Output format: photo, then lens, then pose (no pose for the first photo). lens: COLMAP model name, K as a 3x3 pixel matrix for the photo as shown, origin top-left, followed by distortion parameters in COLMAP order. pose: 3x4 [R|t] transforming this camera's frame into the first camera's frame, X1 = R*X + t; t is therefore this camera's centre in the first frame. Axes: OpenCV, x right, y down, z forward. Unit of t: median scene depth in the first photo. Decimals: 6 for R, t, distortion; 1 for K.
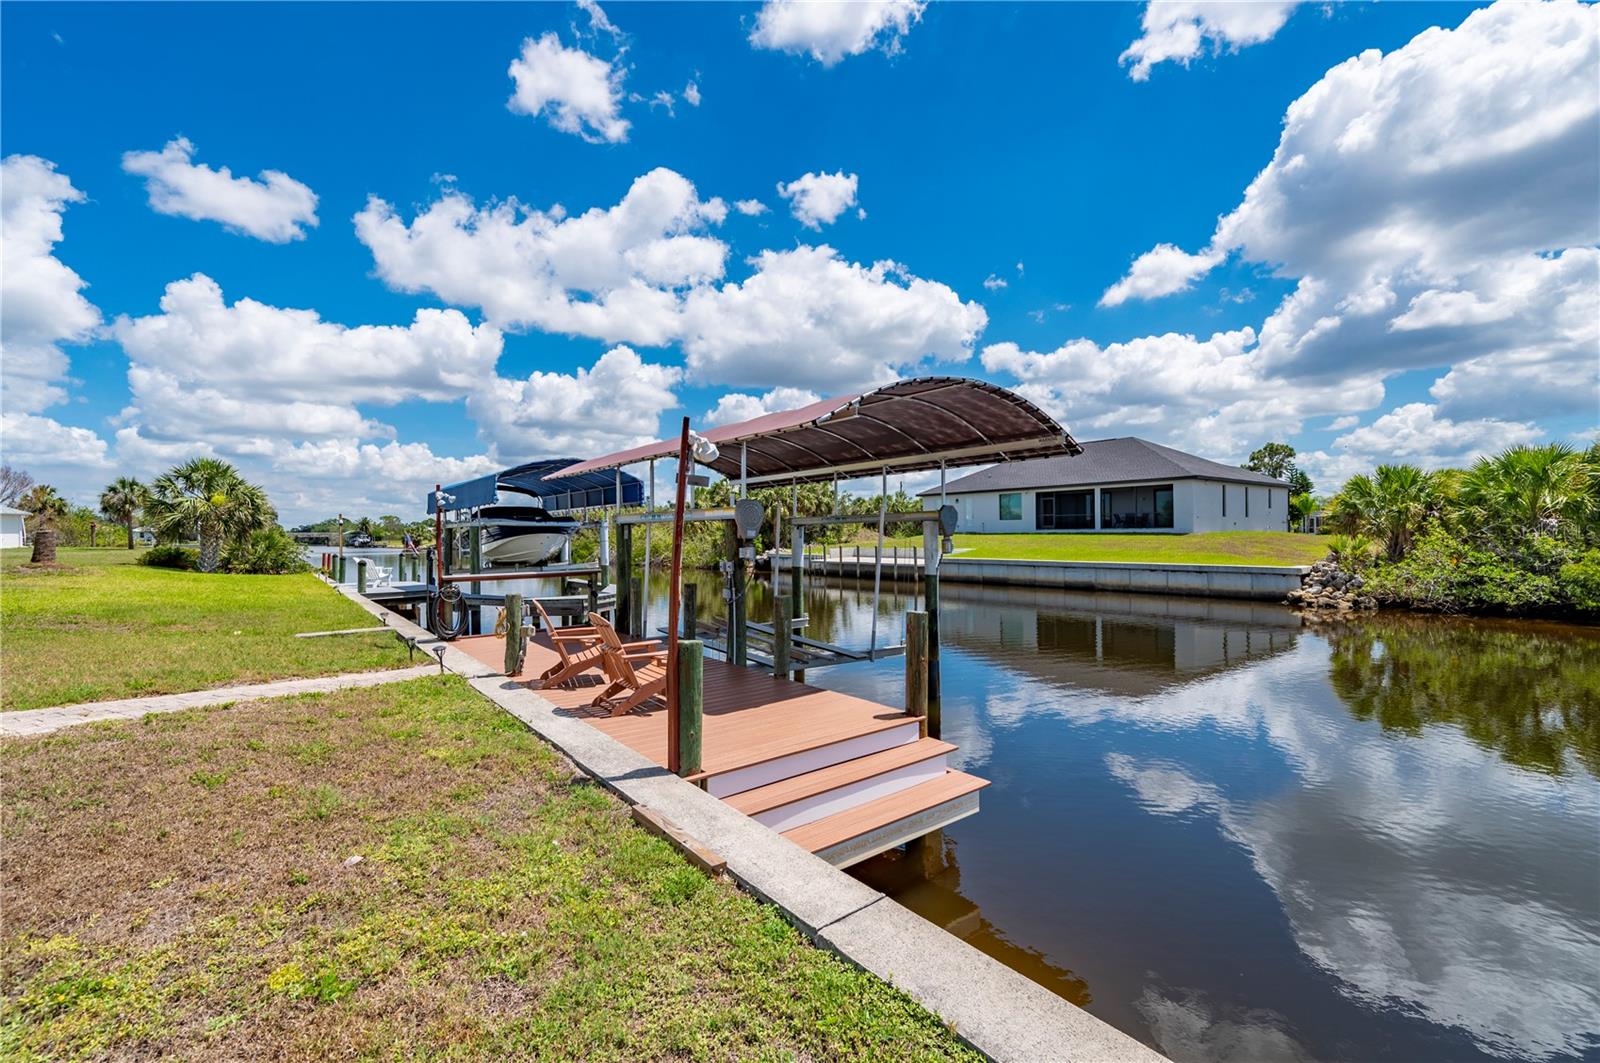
lens RADIAL K [[691.6, 0, 800.0], [0, 691.6, 531.5], [0, 0, 1]] dist [0.000359, -0.000338]
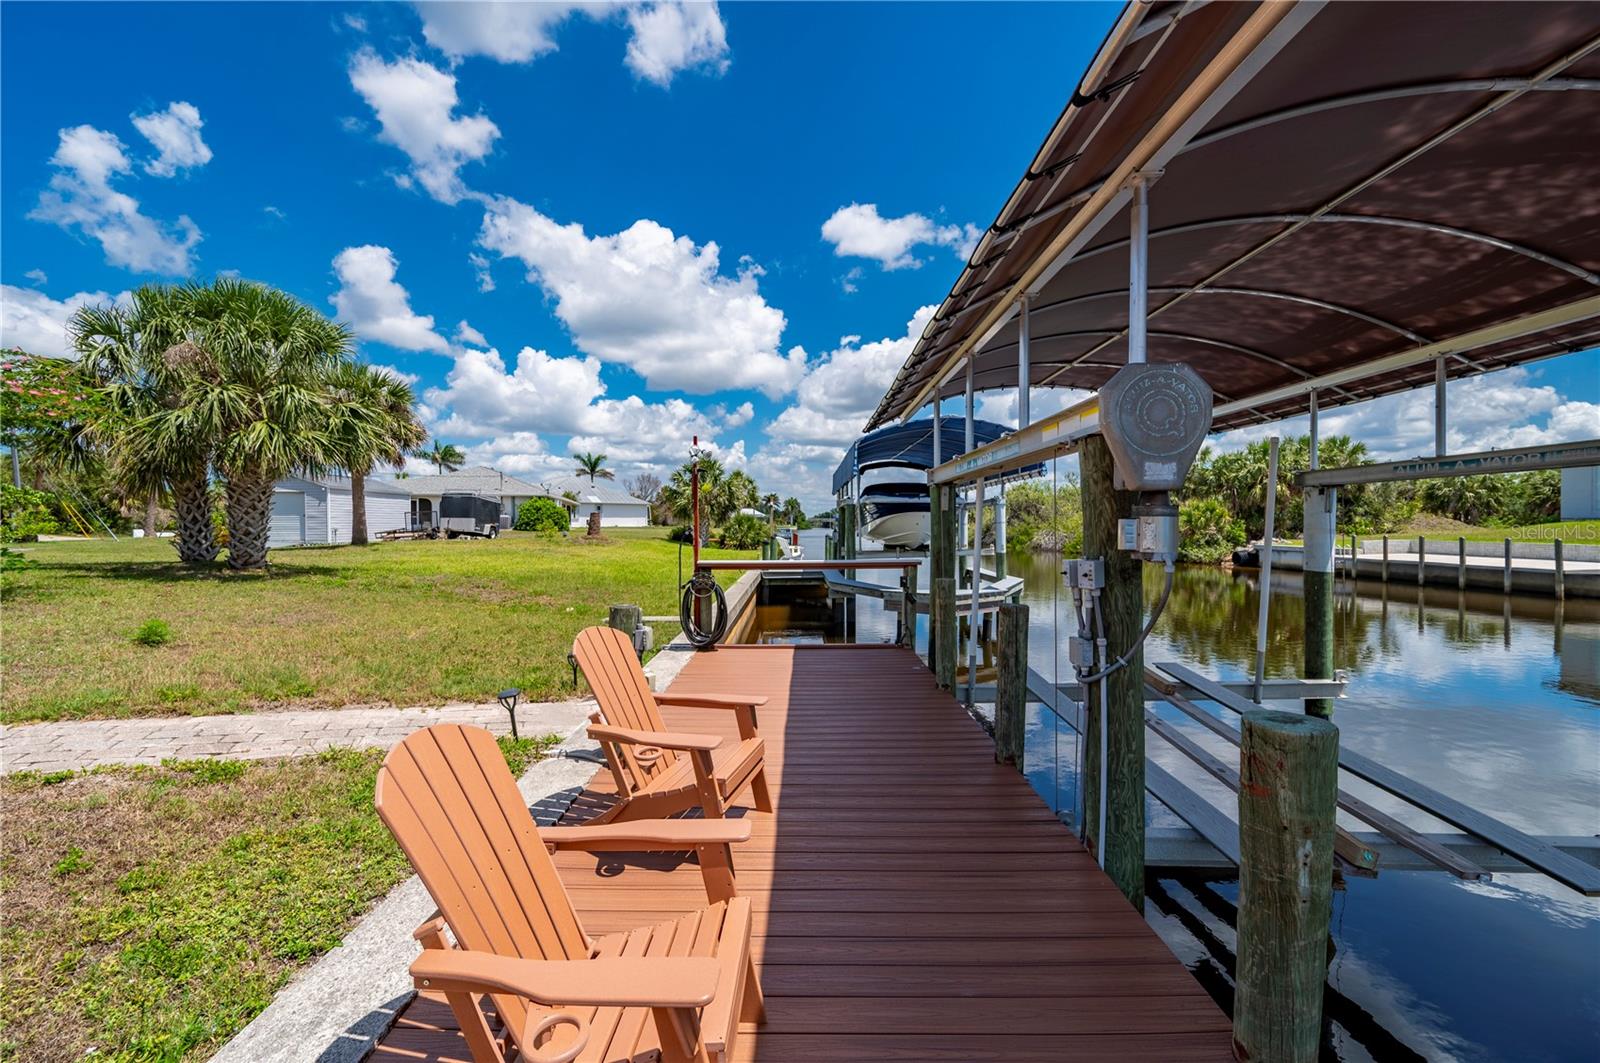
lens RADIAL K [[639.8, 0, 791.7], [0, 639.8, 520.0], [0, 0, 1]] dist [-0.001568, -0.000090]
pose [[0.781278, 0.005493, -0.624159, -0.008872], [-0.004393, 0.999985, 0.003302, 0.008292], [0.624168, 0.000162, 0.781290, 0.235645]]
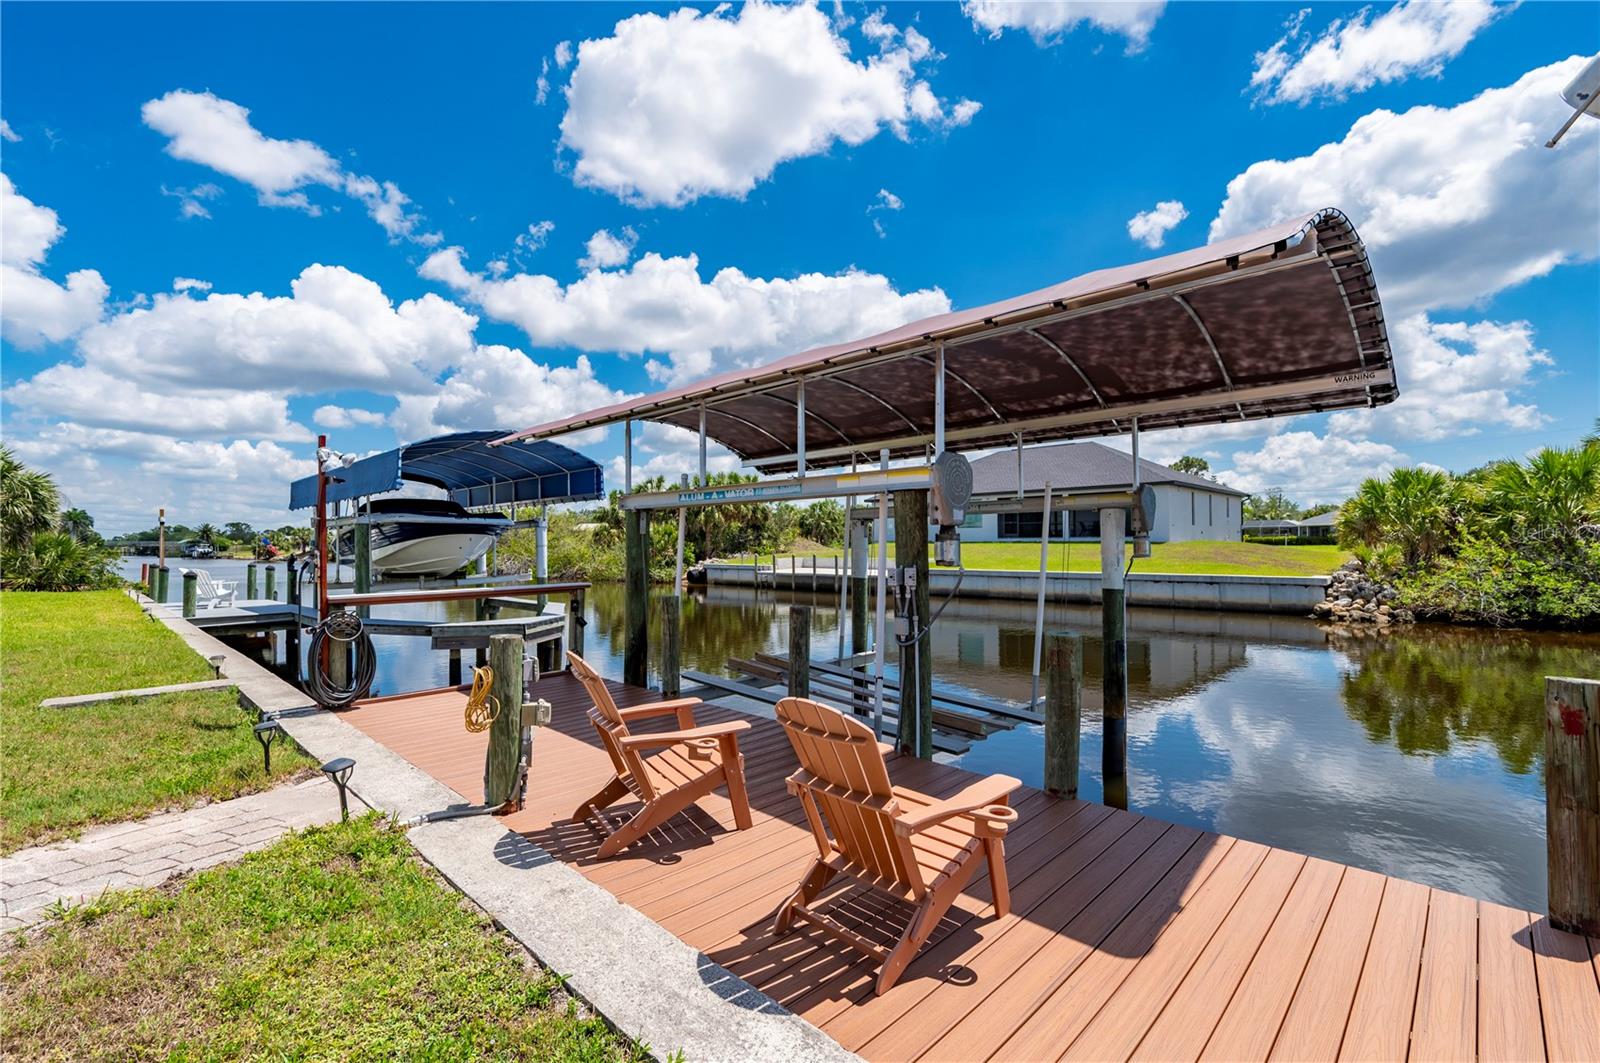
lens RADIAL K [[706.8, 0, 800.0], [0, 706.8, 531.5], [0, 0, 1]] dist [-0.001116, 0.000050]
pose [[0.990613, 0.005843, 0.136575, -0.094765], [-0.003604, 0.999855, -0.016633, 0.008798], [-0.136652, 0.015985, 0.990490, 0.165478]]
